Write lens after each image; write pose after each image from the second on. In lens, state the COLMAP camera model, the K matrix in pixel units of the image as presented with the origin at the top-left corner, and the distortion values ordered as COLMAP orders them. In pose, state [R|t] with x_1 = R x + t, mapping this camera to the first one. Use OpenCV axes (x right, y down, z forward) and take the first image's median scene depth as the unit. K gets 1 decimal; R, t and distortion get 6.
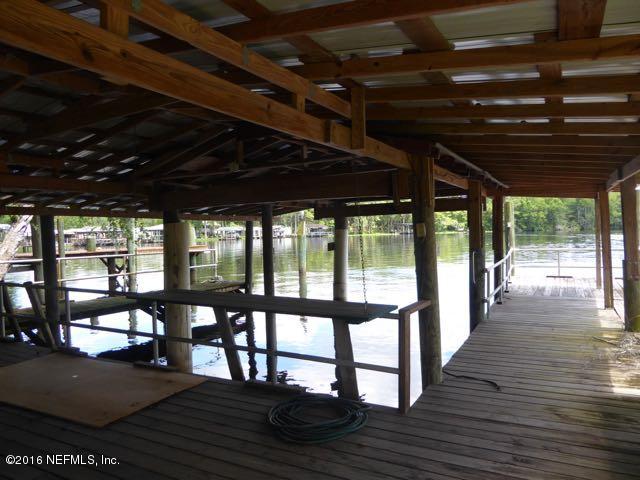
lens RADIAL K [[458.1, 0, 320.4], [0, 458.1, 239.7], [0, 0, 1]] dist [-0.013715, -0.004575]
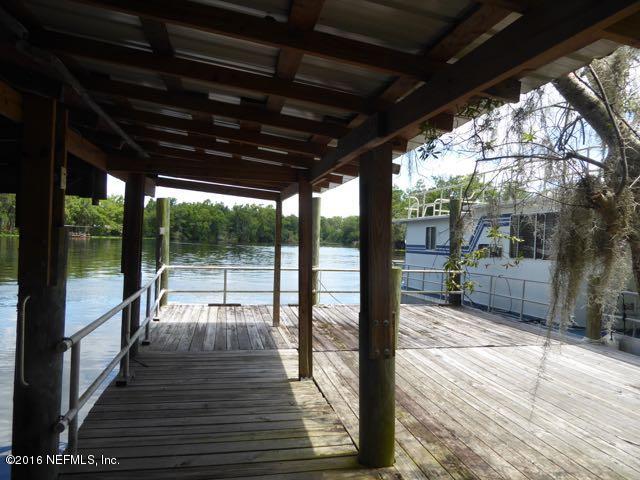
lens RADIAL K [[458.1, 0, 320.8], [0, 458.1, 239.2], [0, 0, 1]] dist [-0.013715, -0.004575]
pose [[0.764848, 0.046452, 0.642534, 0.166108], [-0.036222, 0.998920, -0.029100, -0.009953], [-0.643192, -0.001017, 0.765705, 0.343674]]
